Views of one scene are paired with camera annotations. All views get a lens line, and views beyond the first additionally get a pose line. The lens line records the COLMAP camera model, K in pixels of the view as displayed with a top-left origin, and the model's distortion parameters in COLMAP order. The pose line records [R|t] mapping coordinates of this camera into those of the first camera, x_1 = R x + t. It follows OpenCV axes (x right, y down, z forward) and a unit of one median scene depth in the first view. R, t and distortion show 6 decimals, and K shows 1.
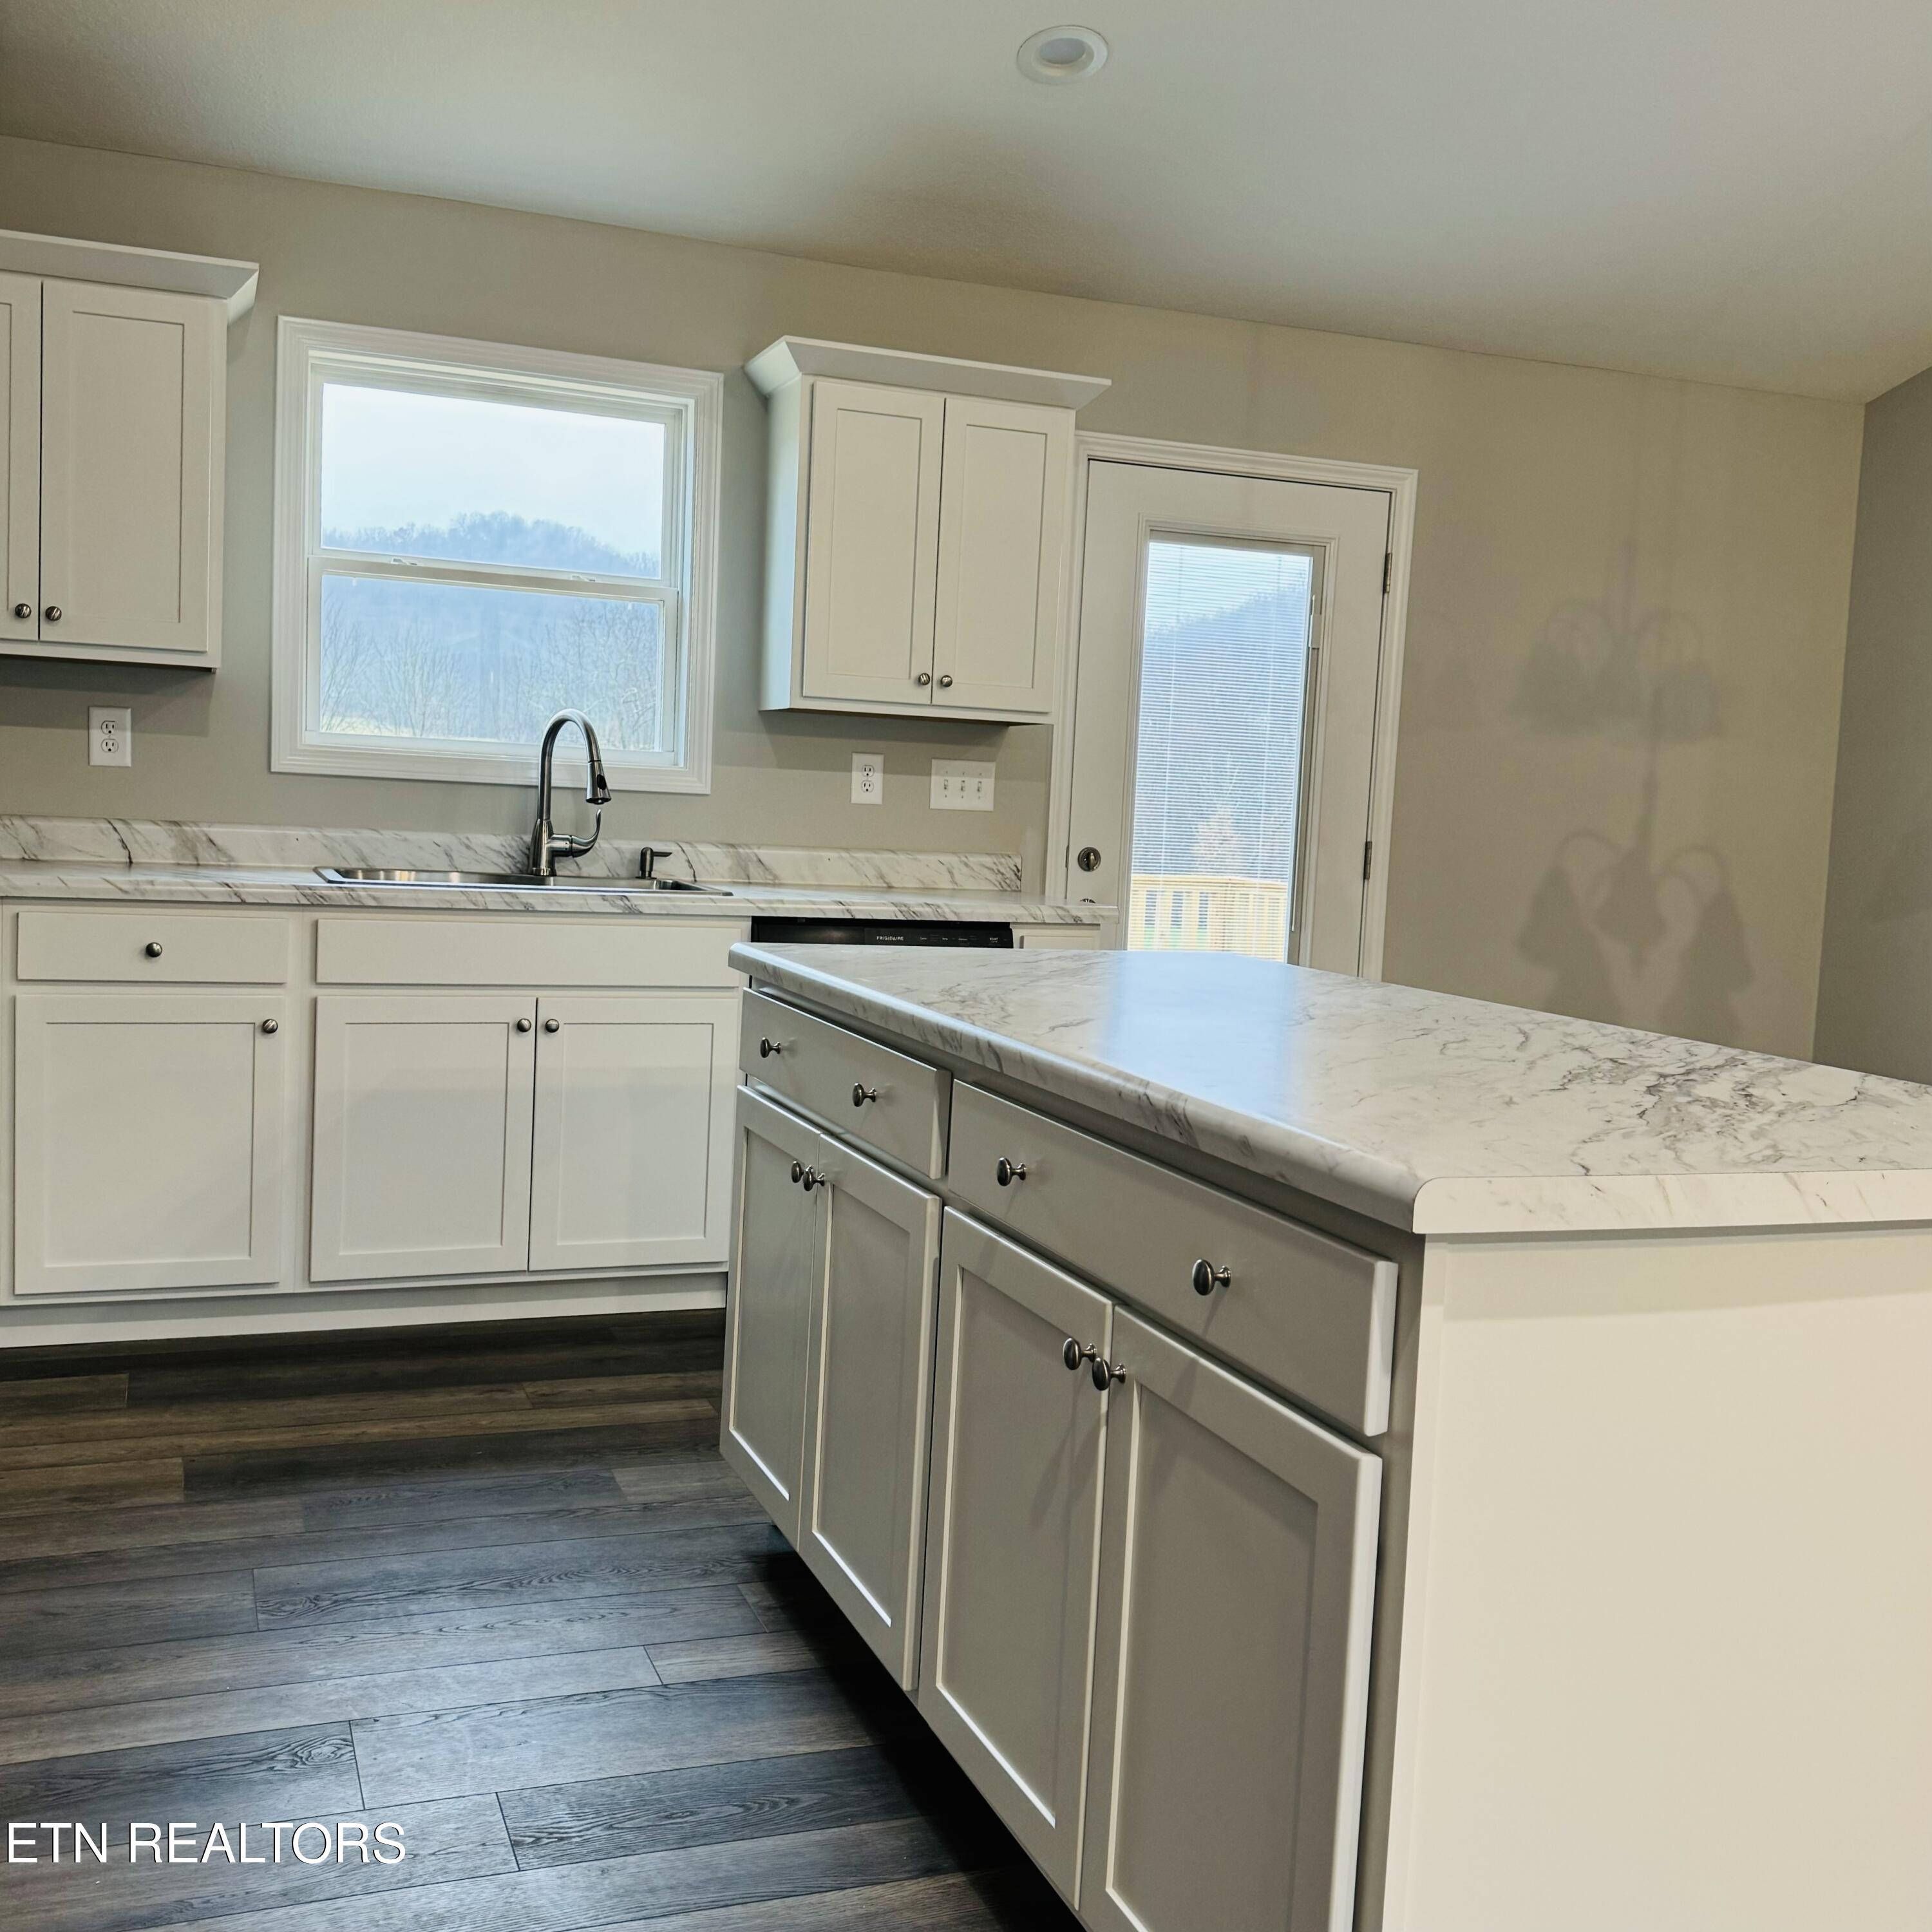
lens RADIAL K [[2022.4, 0, 975.2], [0, 2022.4, 973.8], [0, 0, 1]] dist [0.078188, 0.000000]
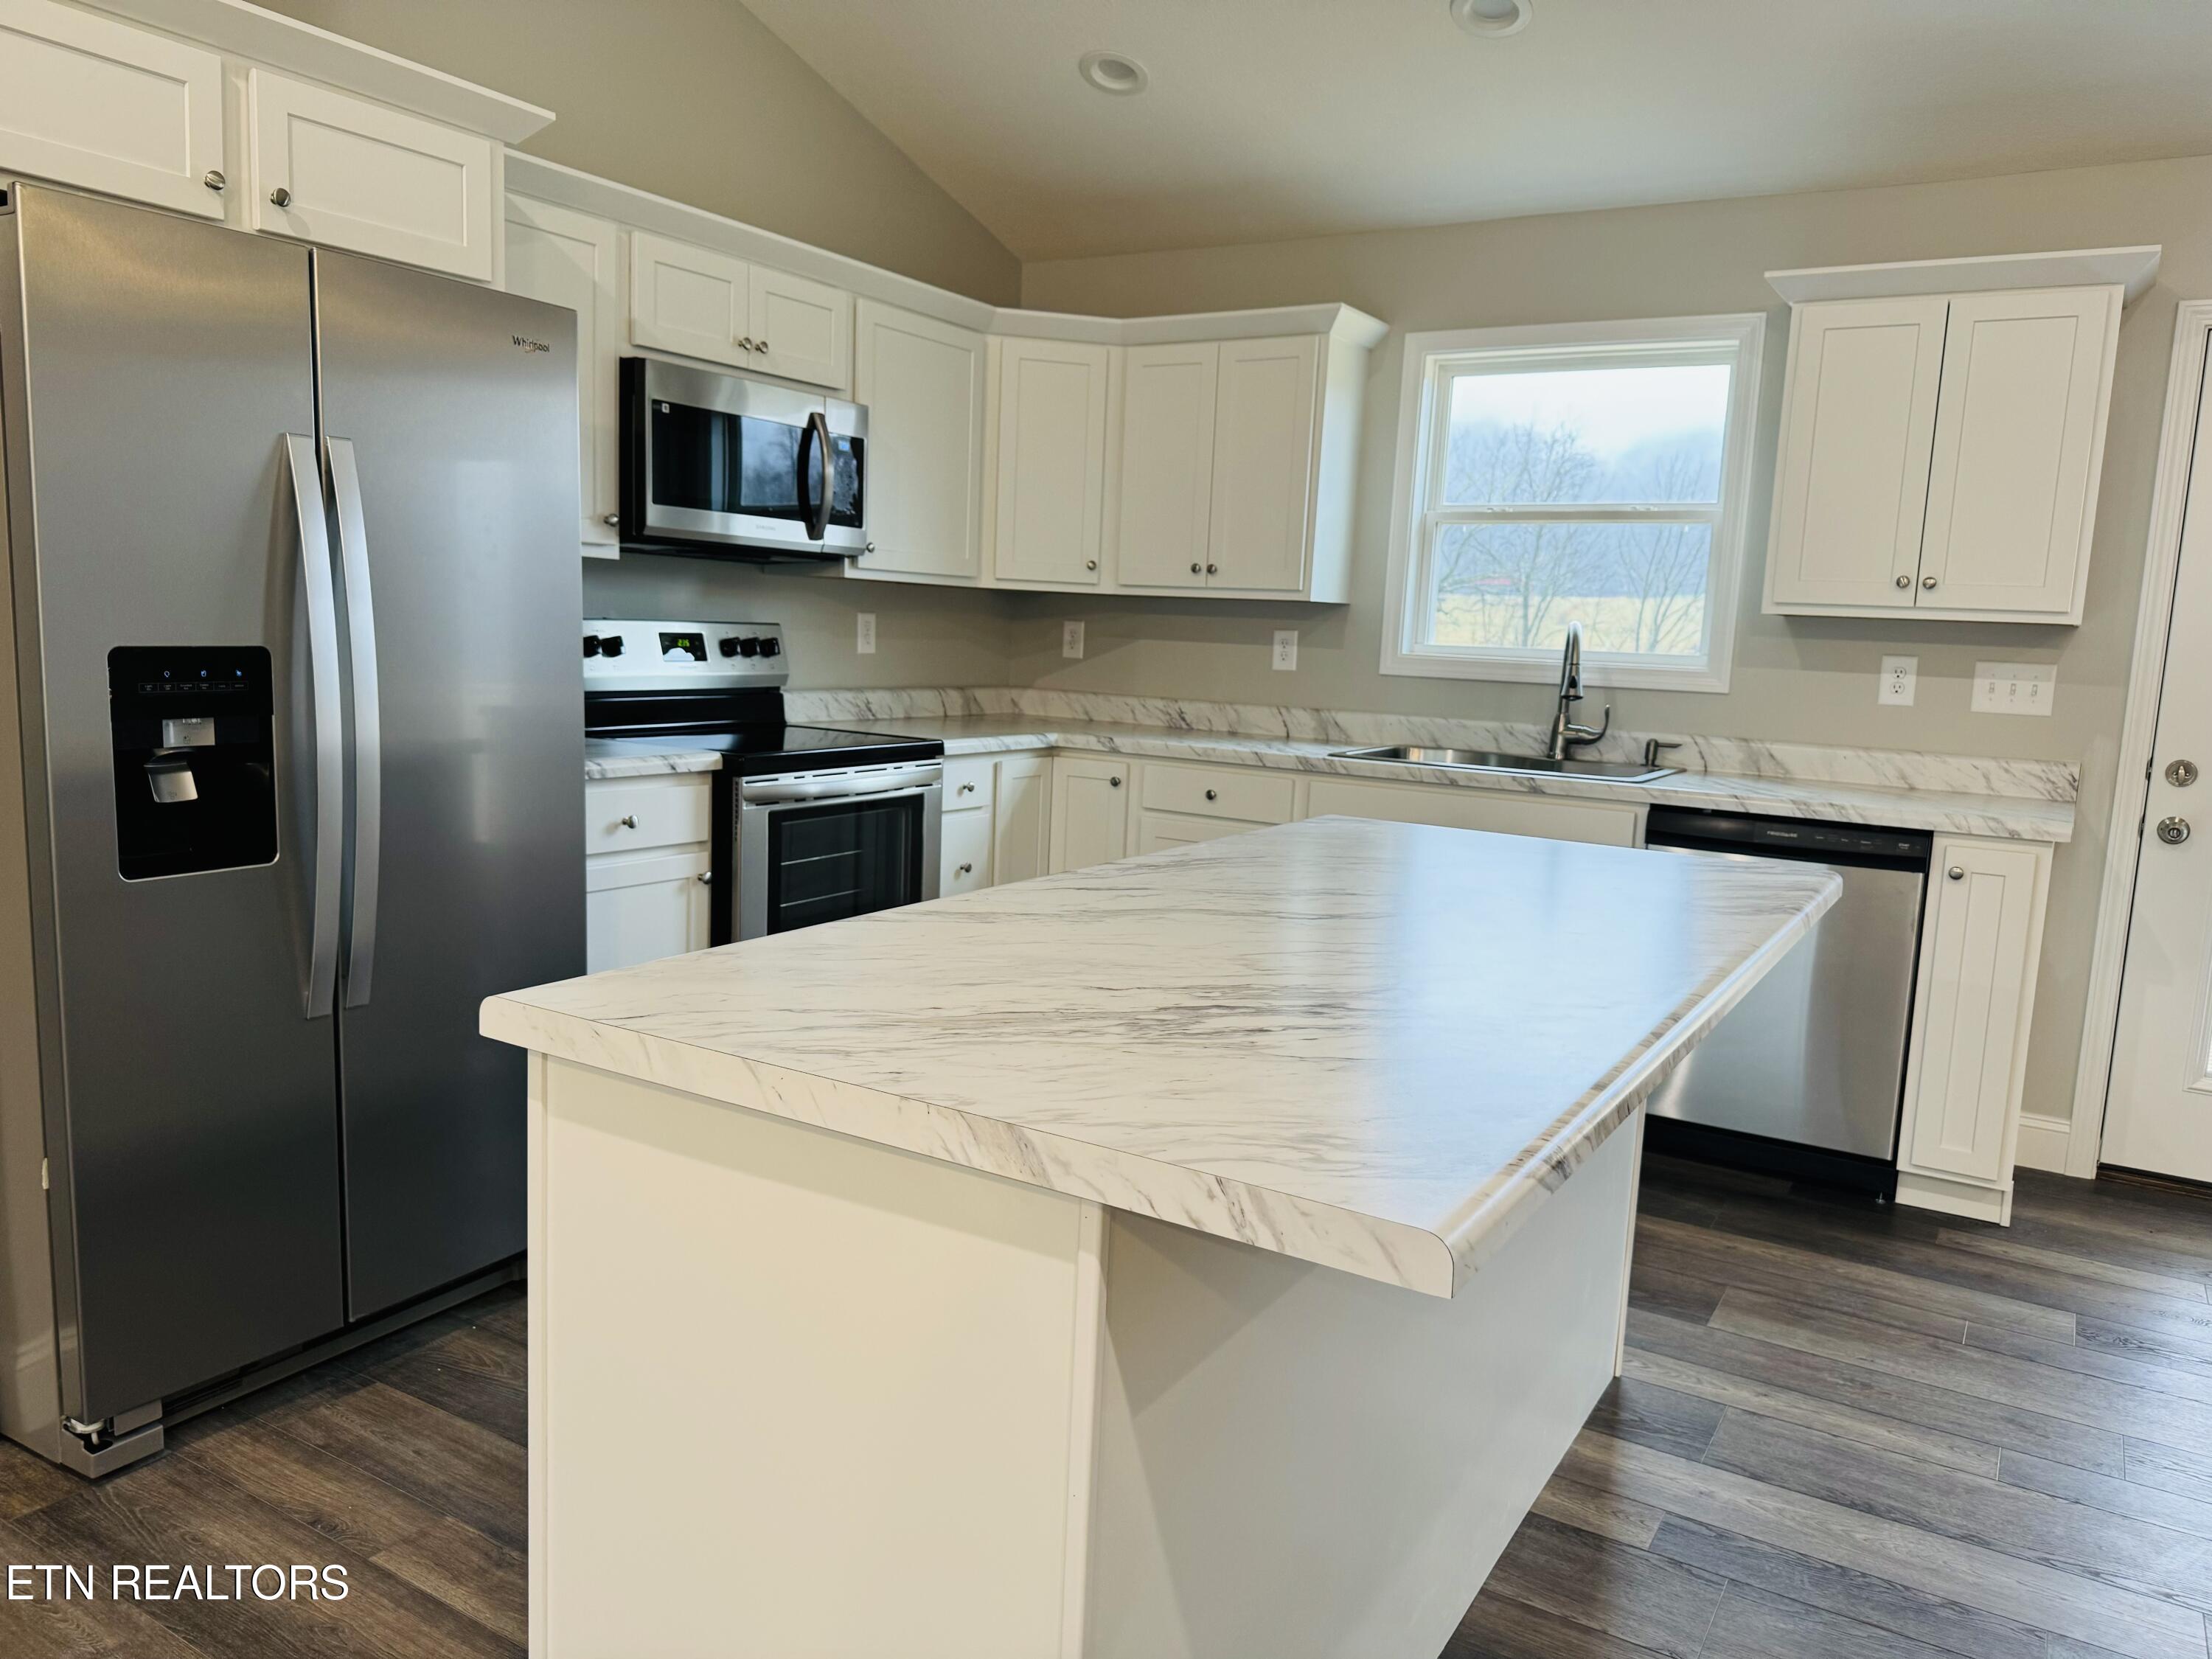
lens RADIAL K [[1570.5, 0, 1103.9], [0, 1570.5, 846.3], [0, 0, 1]] dist [0.070128, -0.086470]
pose [[0.600514, 0.093596, -0.794117, 0.362943], [-0.084761, 0.994981, 0.053174, -0.022818], [0.795109, 0.035378, 0.605434, 0.205394]]
